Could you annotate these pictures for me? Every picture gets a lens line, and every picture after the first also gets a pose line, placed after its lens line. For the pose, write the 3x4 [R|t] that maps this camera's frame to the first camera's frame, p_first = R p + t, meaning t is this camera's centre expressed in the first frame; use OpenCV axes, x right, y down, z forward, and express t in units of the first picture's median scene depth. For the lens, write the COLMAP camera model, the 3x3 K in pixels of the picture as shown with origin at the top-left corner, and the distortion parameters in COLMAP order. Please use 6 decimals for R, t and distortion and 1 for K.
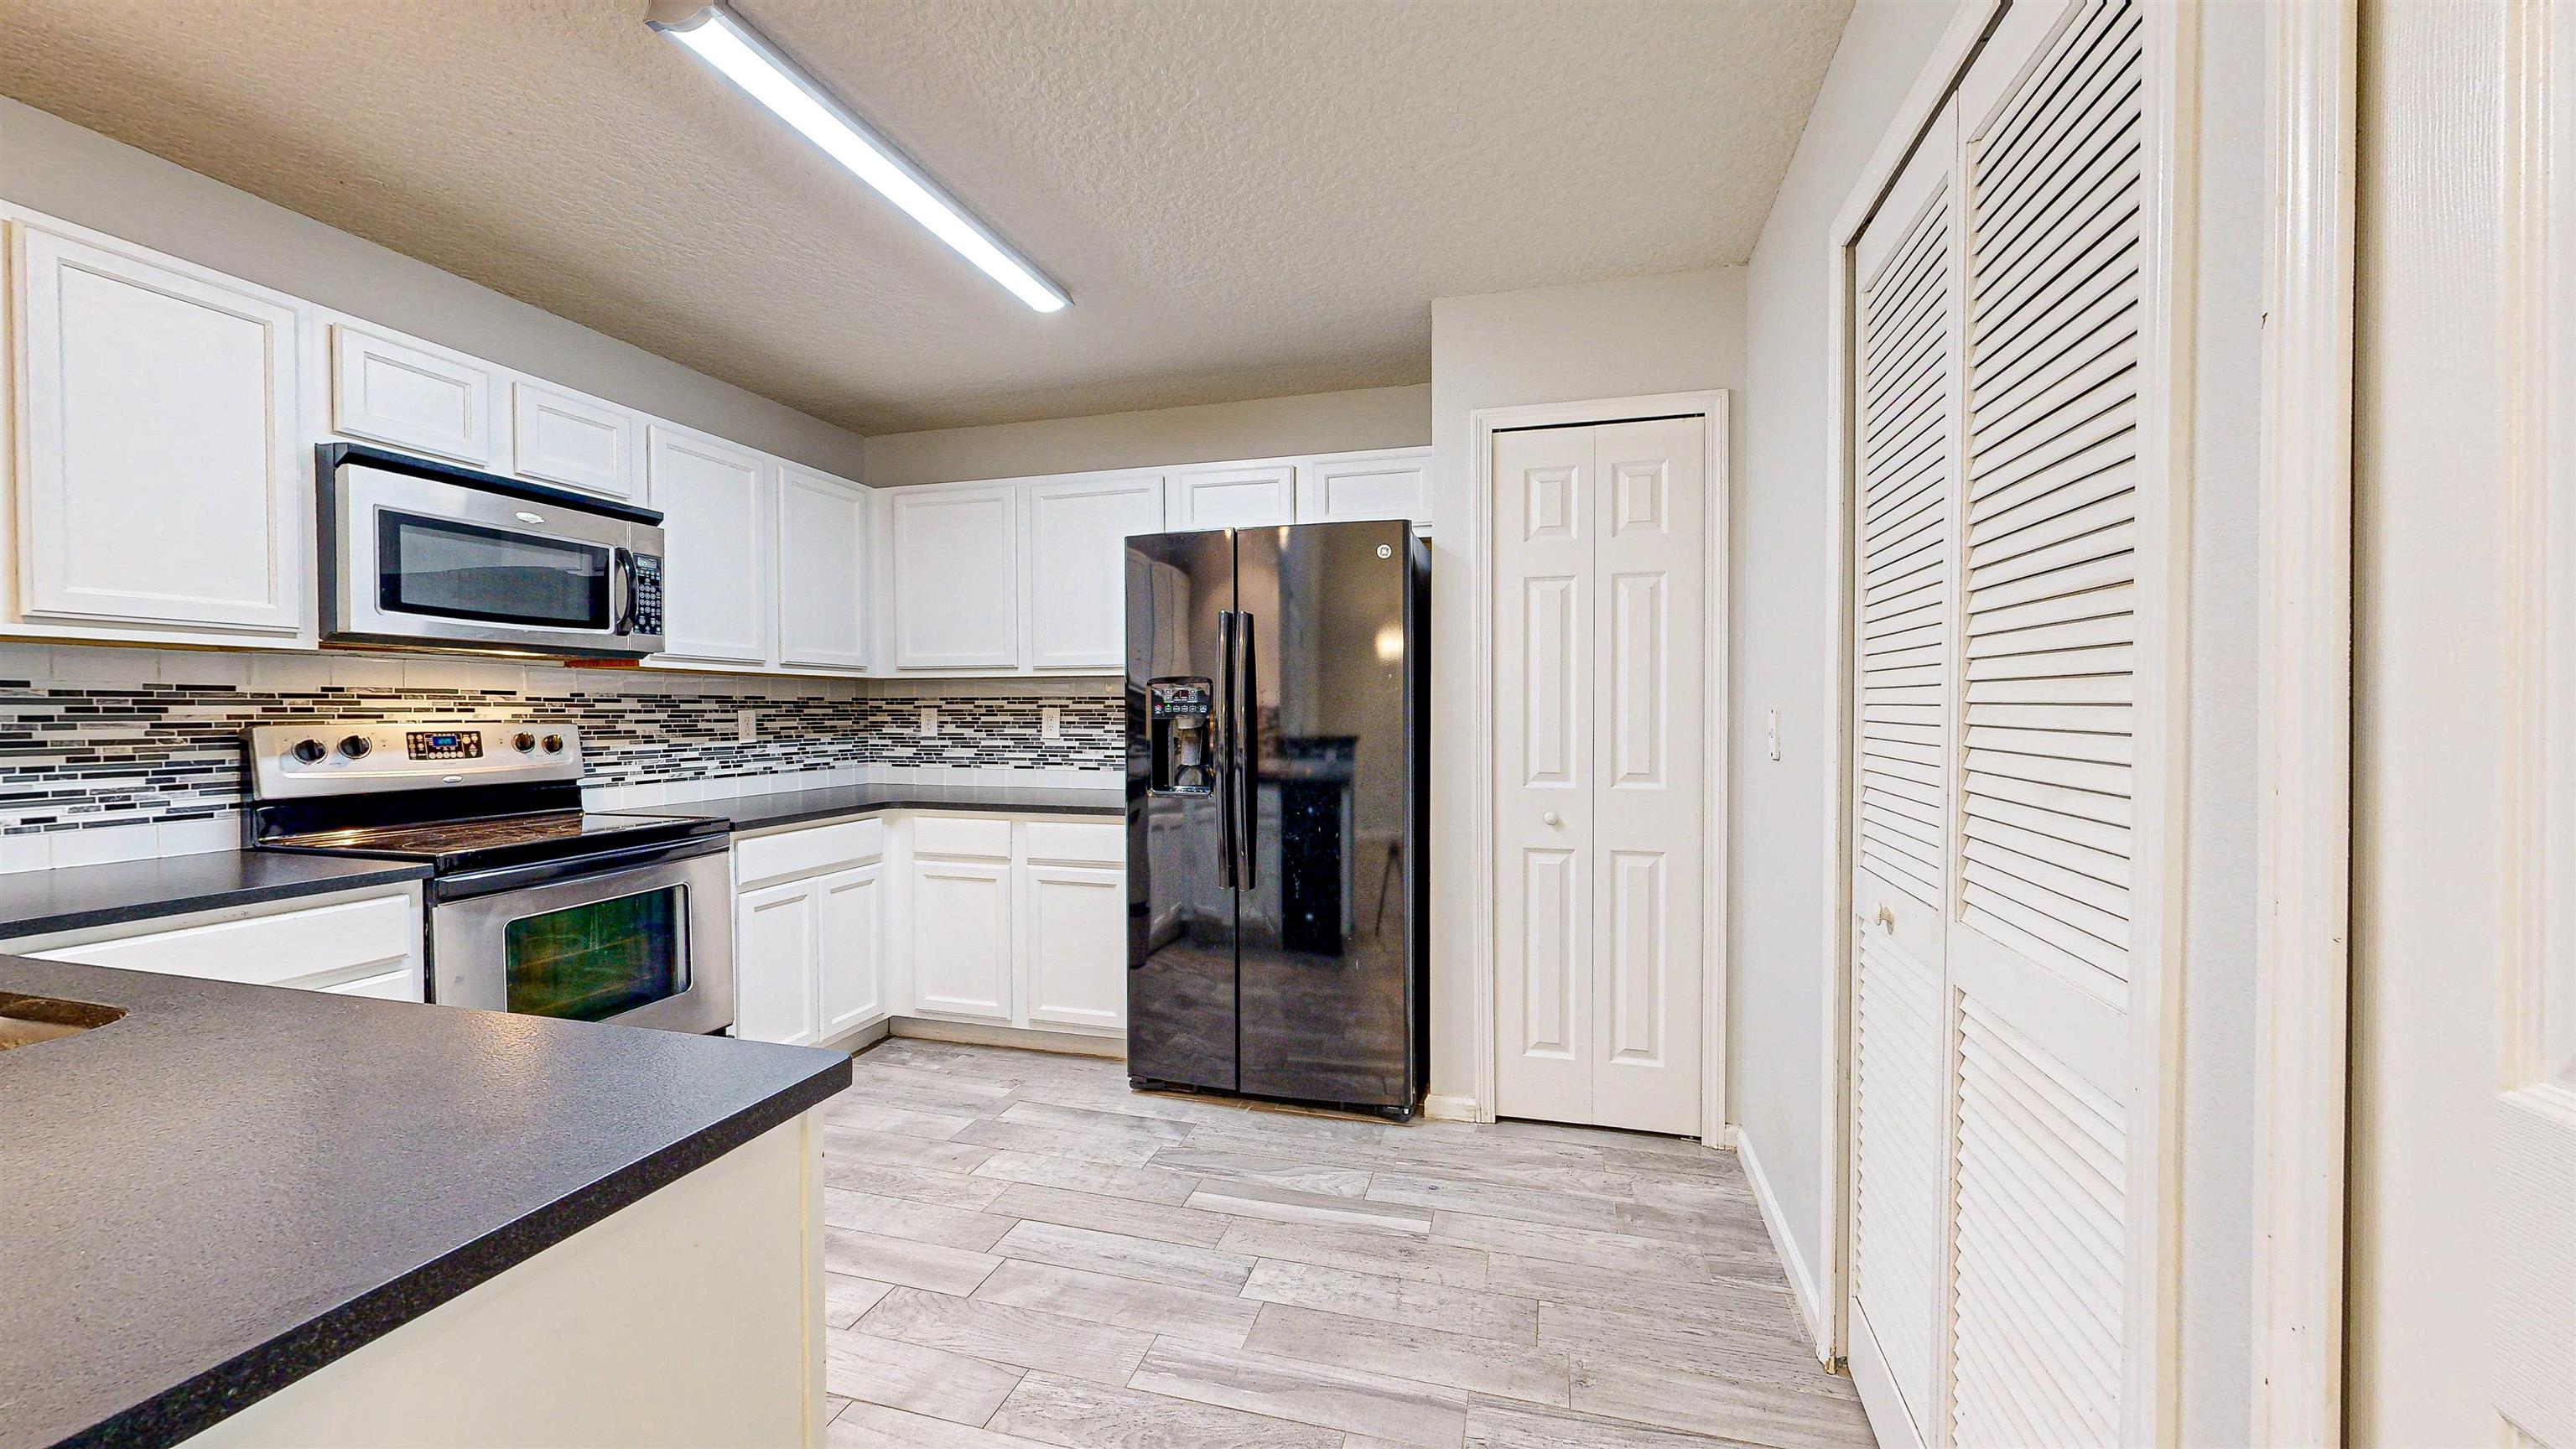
lens RADIAL K [[944.3, 0, 1287.3], [0, 944.3, 728.0], [0, 0, 1]] dist [-0.000159, -0.000071]
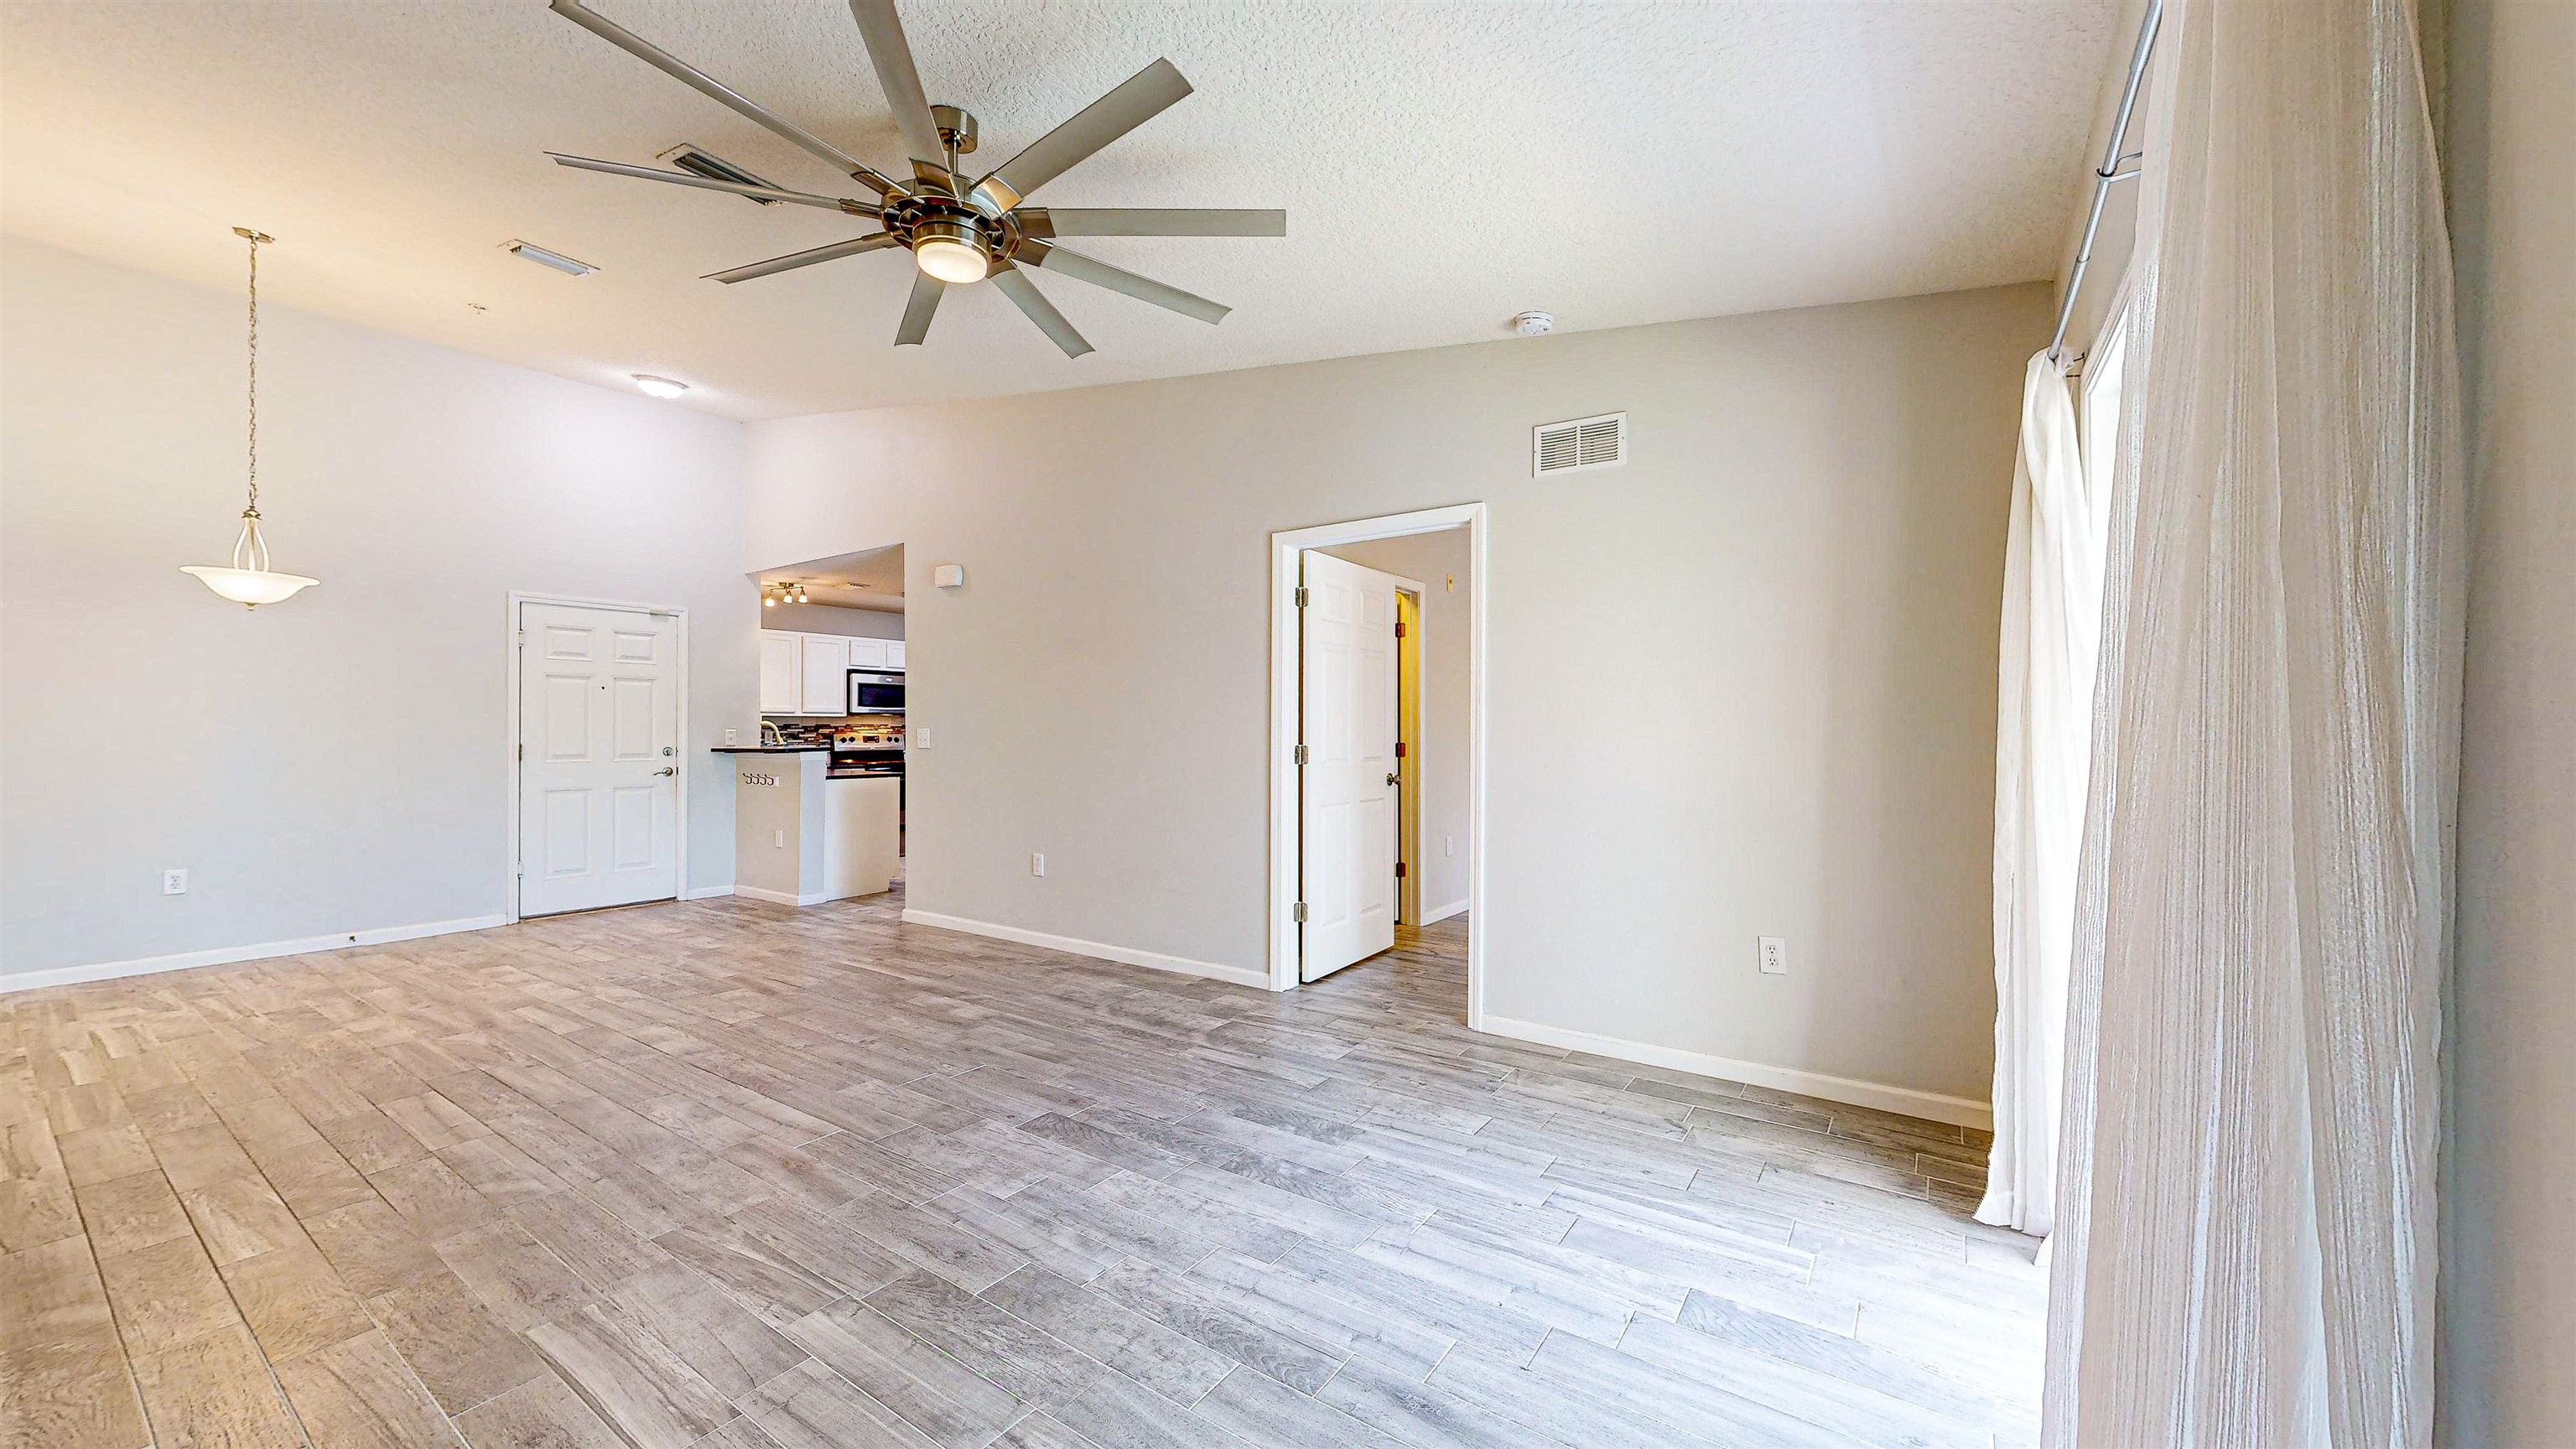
lens RADIAL K [[944.3, 0, 1287.3], [0, 944.3, 728.0], [0, 0, 1]] dist [-0.000159, -0.000071]
pose [[0.946277, 0.000479, -0.323356, 1.667182], [-0.006447, 0.999828, -0.017384, 0.024254], [0.323292, 0.018535, 0.946118, -1.781642]]
